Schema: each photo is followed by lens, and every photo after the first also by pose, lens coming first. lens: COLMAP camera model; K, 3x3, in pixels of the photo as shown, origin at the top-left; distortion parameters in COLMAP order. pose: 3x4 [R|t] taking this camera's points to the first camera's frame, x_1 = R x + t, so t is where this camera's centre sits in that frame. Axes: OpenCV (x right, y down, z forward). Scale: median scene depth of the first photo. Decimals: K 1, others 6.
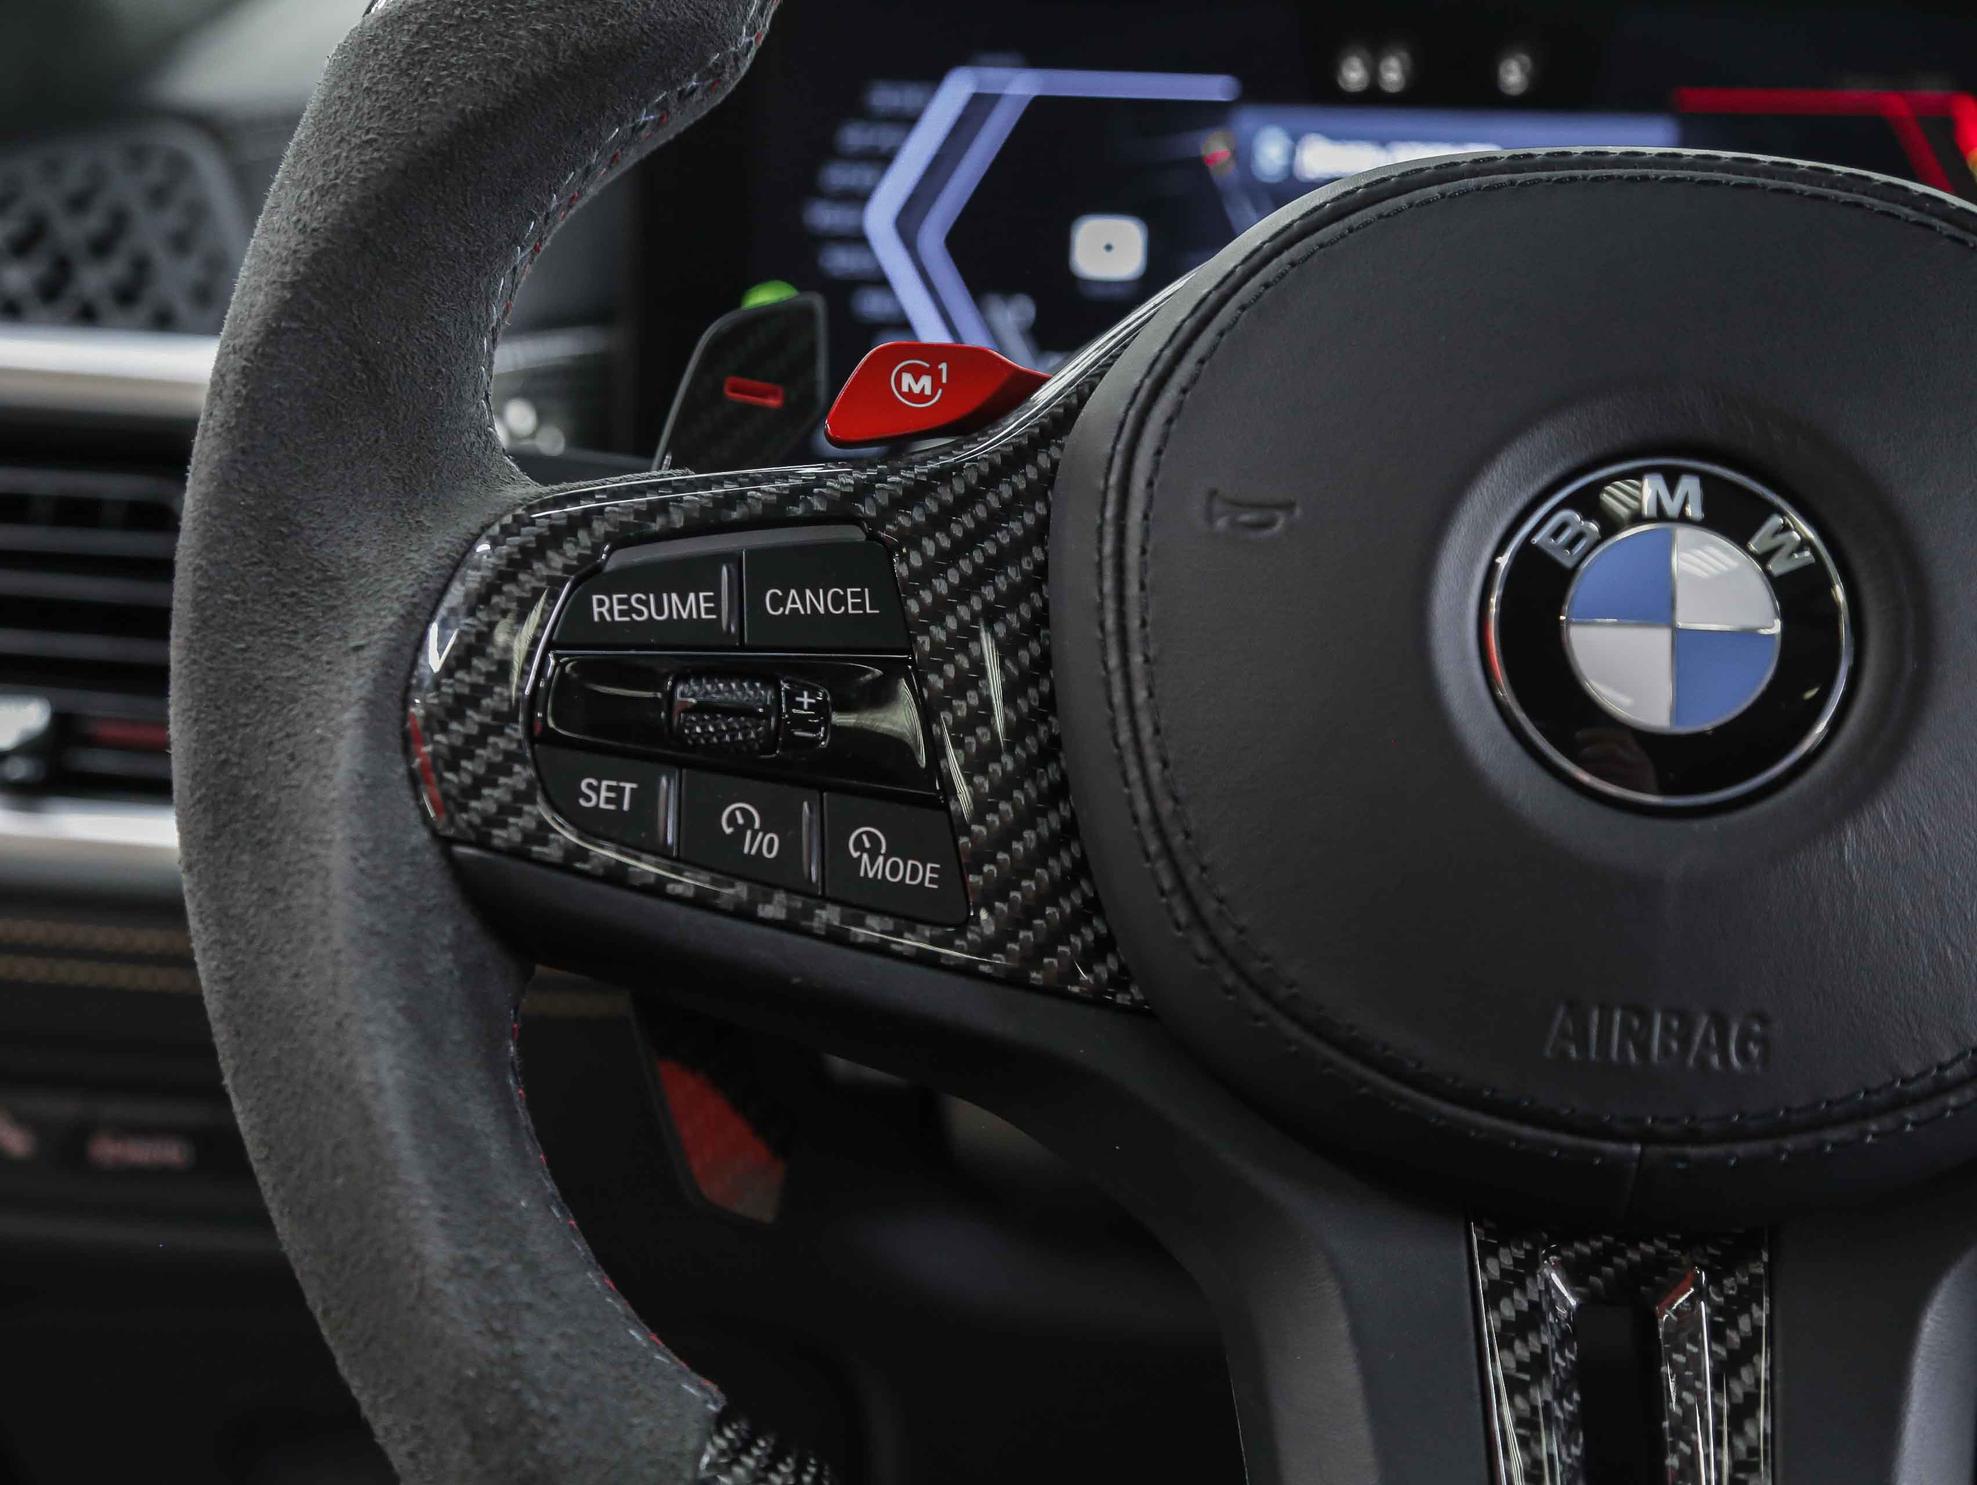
lens RADIAL K [[2737.5, 0, 979.5], [0, 2737.5, 744.7], [0, 0, 1]] dist [0.044210, 0.000000]
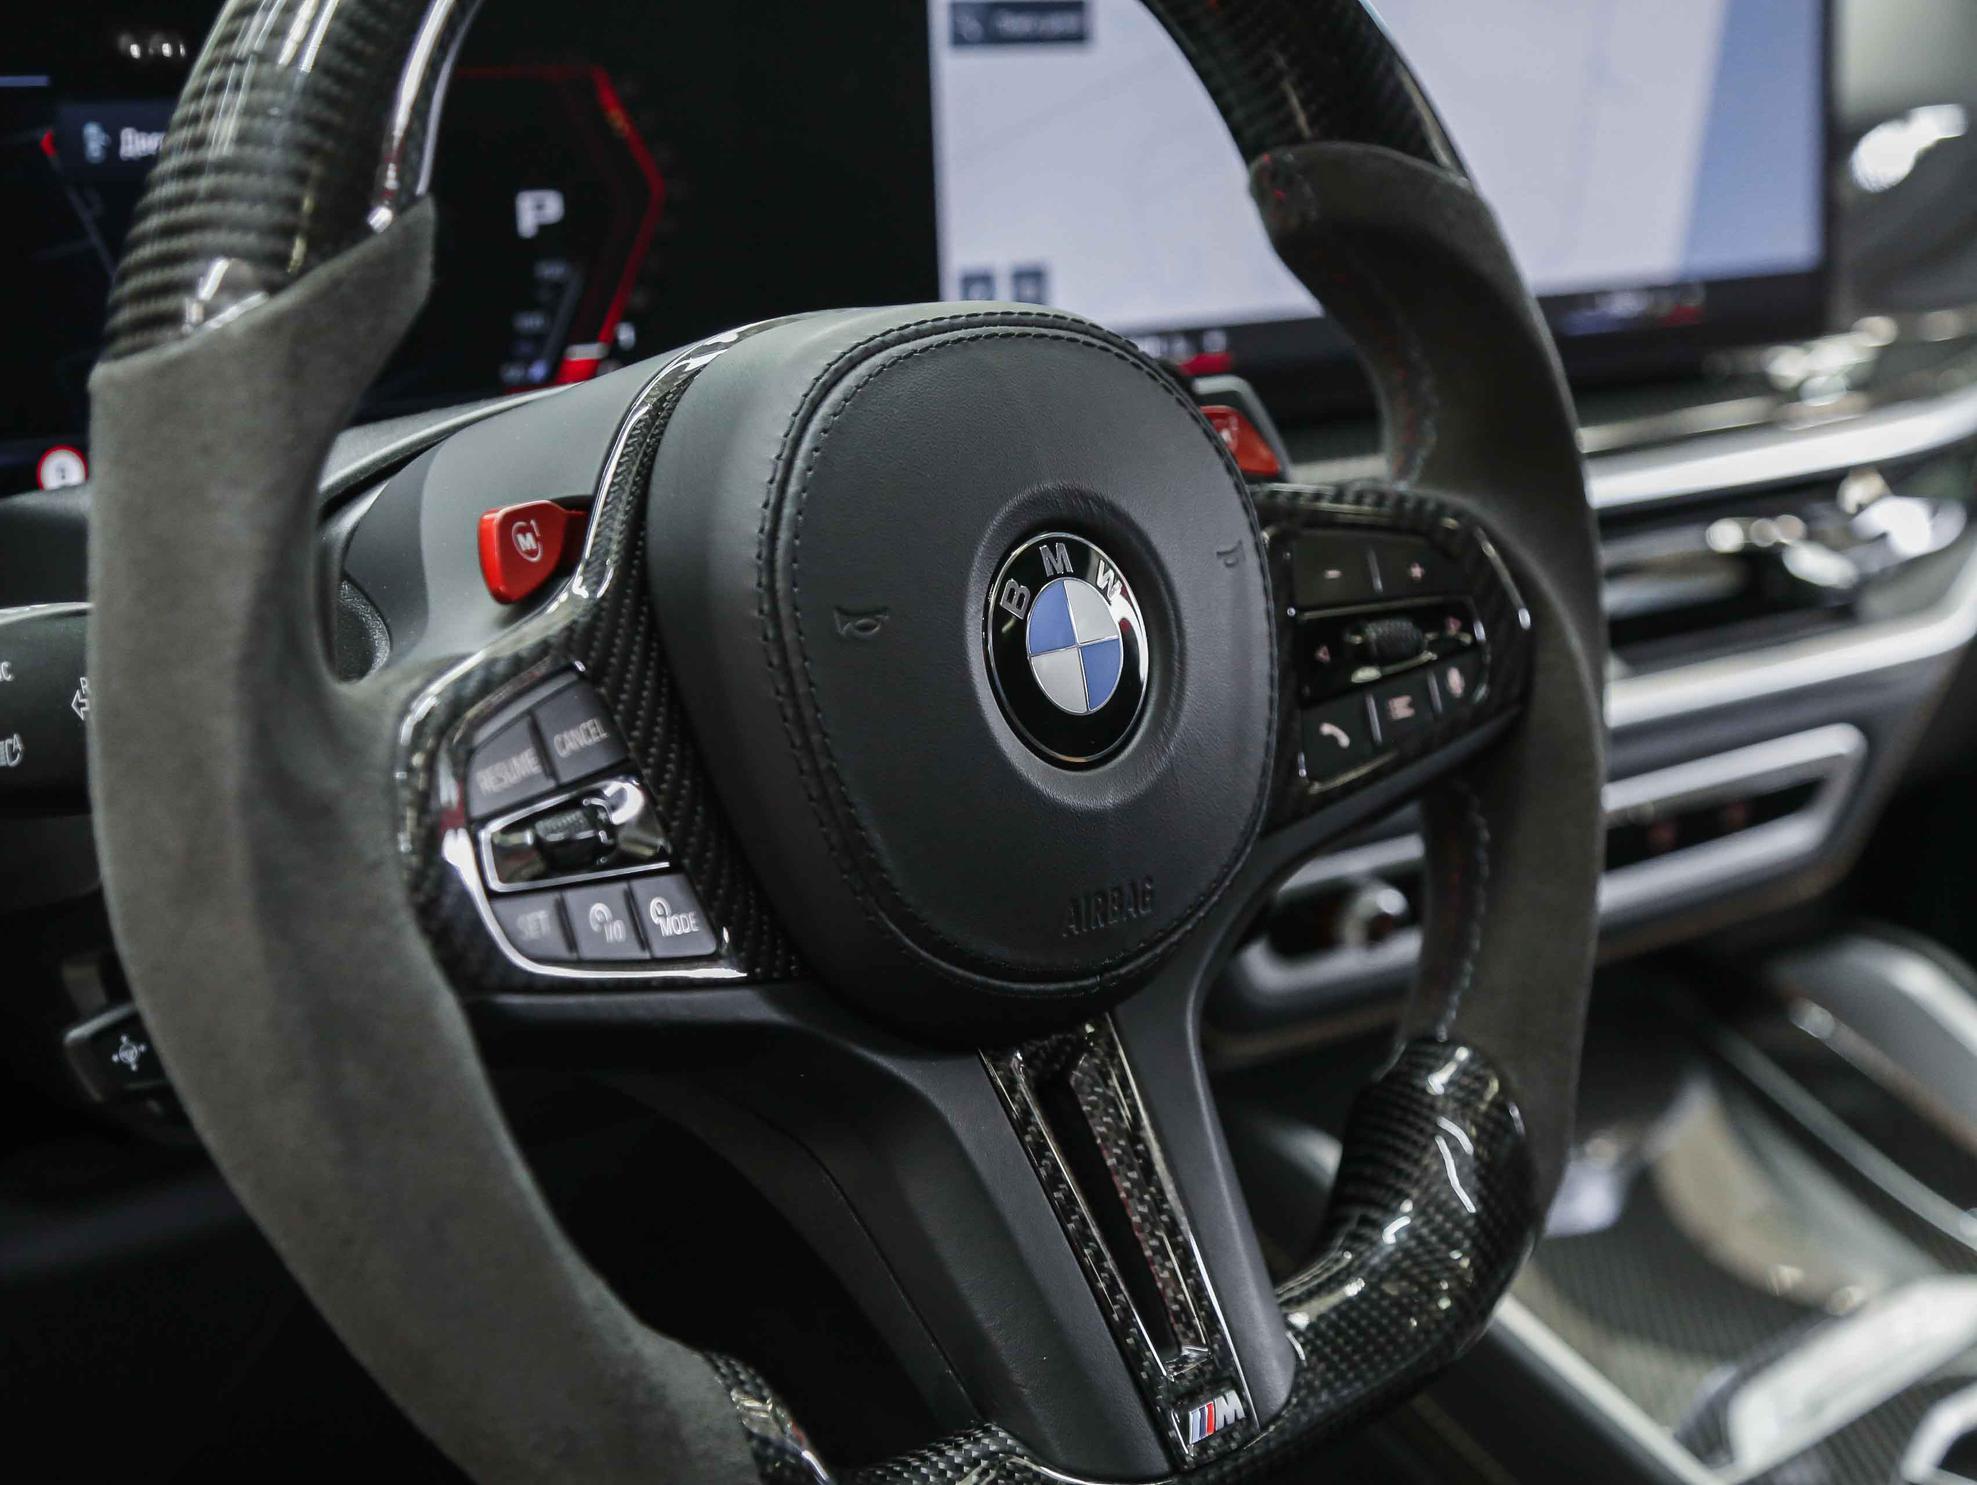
lens RADIAL K [[3322.2, 0, 989.0], [0, 3322.2, 759.1], [0, 0, 1]] dist [0.118176, 0.000000]
pose [[0.639636, -0.216676, 0.737507, -1.119313], [0.104220, 0.975035, 0.196071, -0.337503], [-0.761580, -0.048551, 0.646250, -0.161125]]
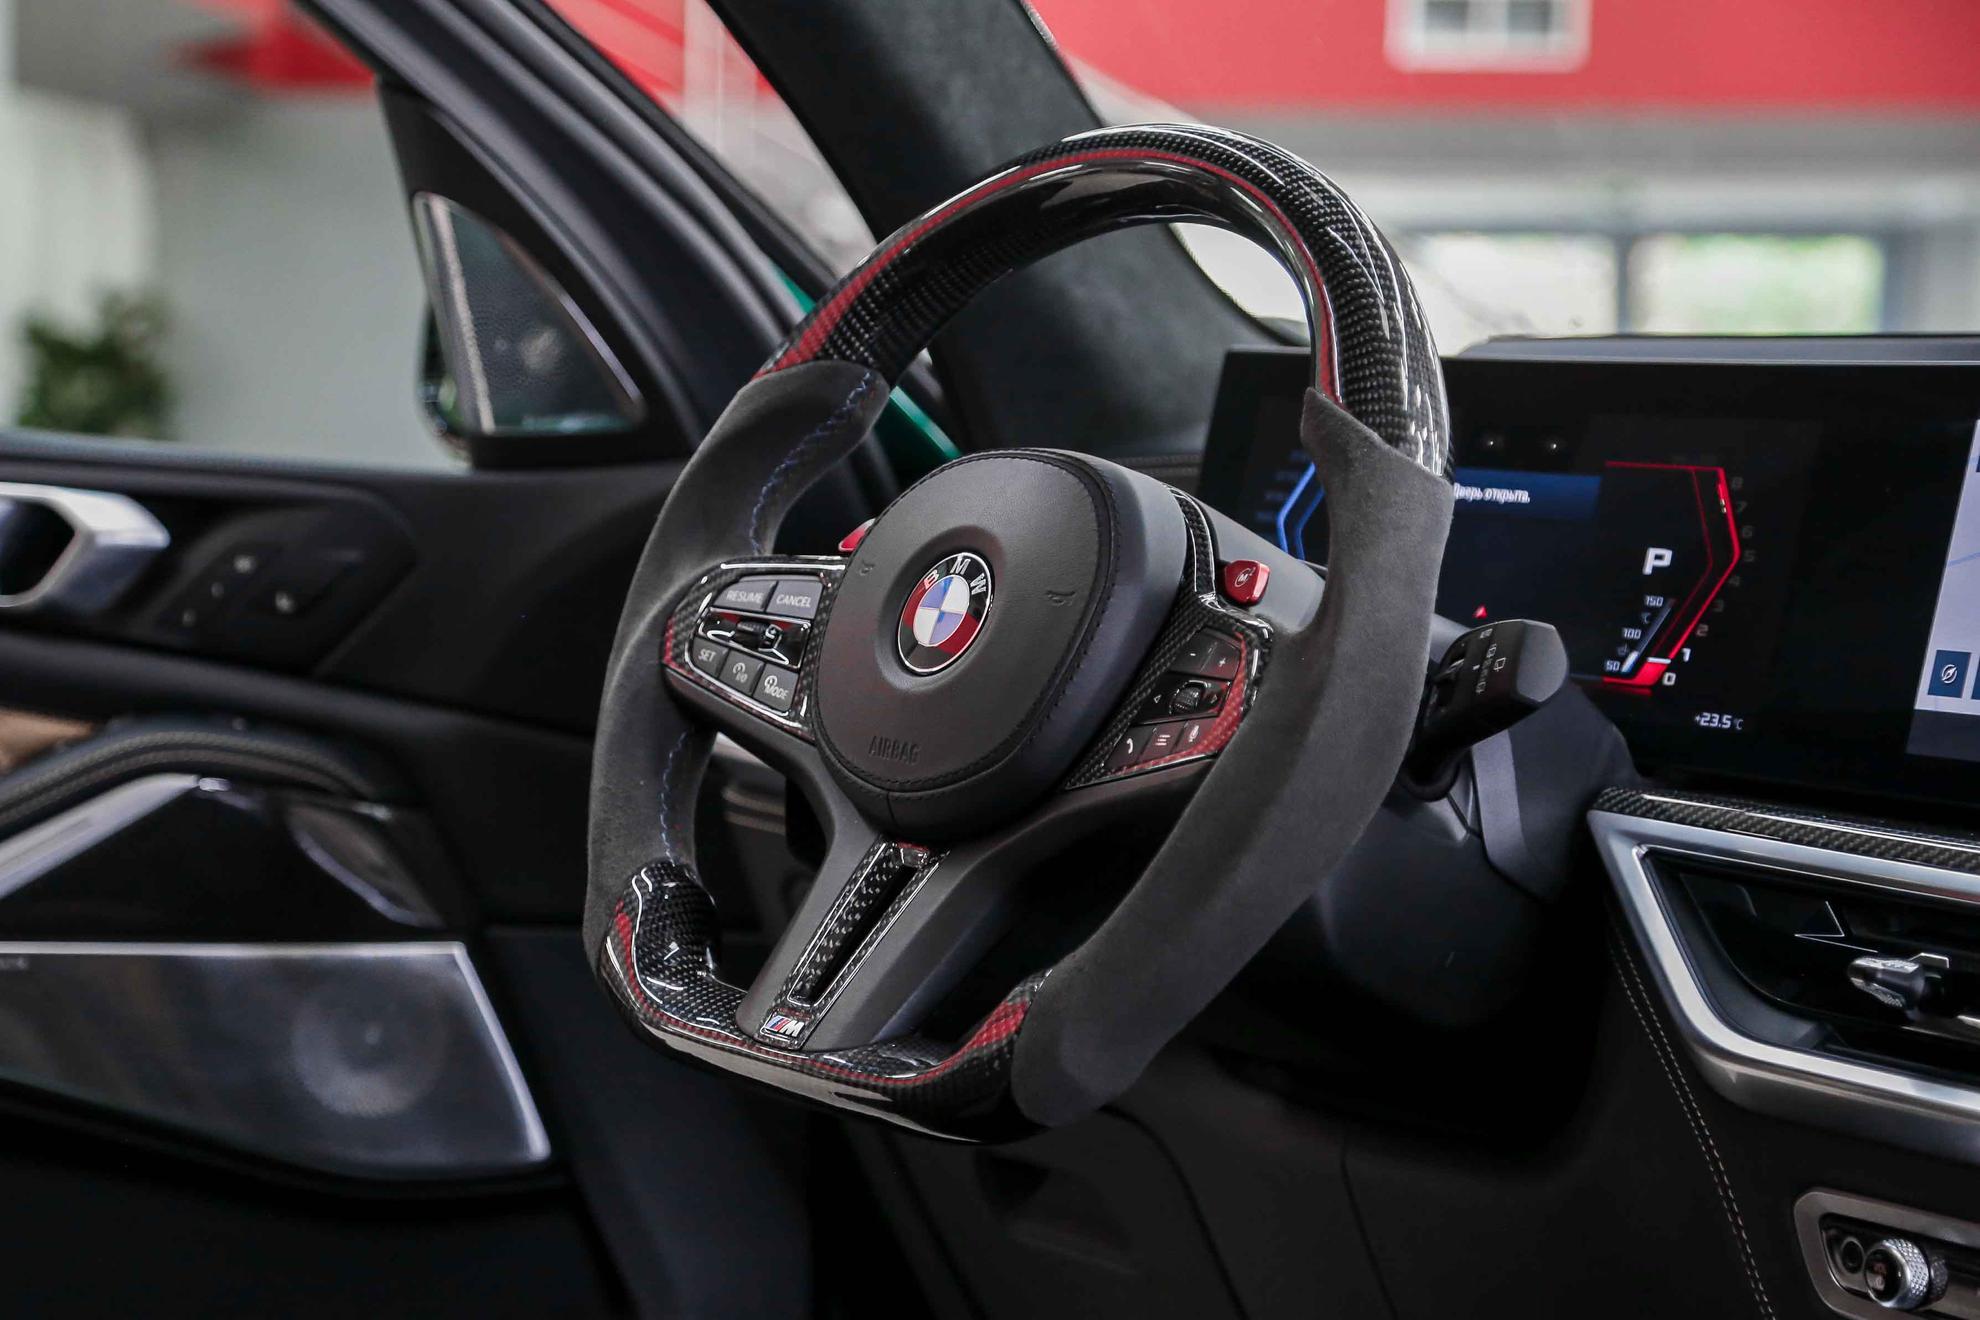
lens RADIAL K [[4203.8, 0, 902.8], [0, 4203.8, 640.9], [0, 0, 1]] dist [0.316107, 0.000000]
pose [[0.652082, 0.052098, -0.756357, 3.287231], [-0.220077, 0.967687, -0.123081, 0.494815], [0.725504, 0.246715, 0.642476, -1.666264]]
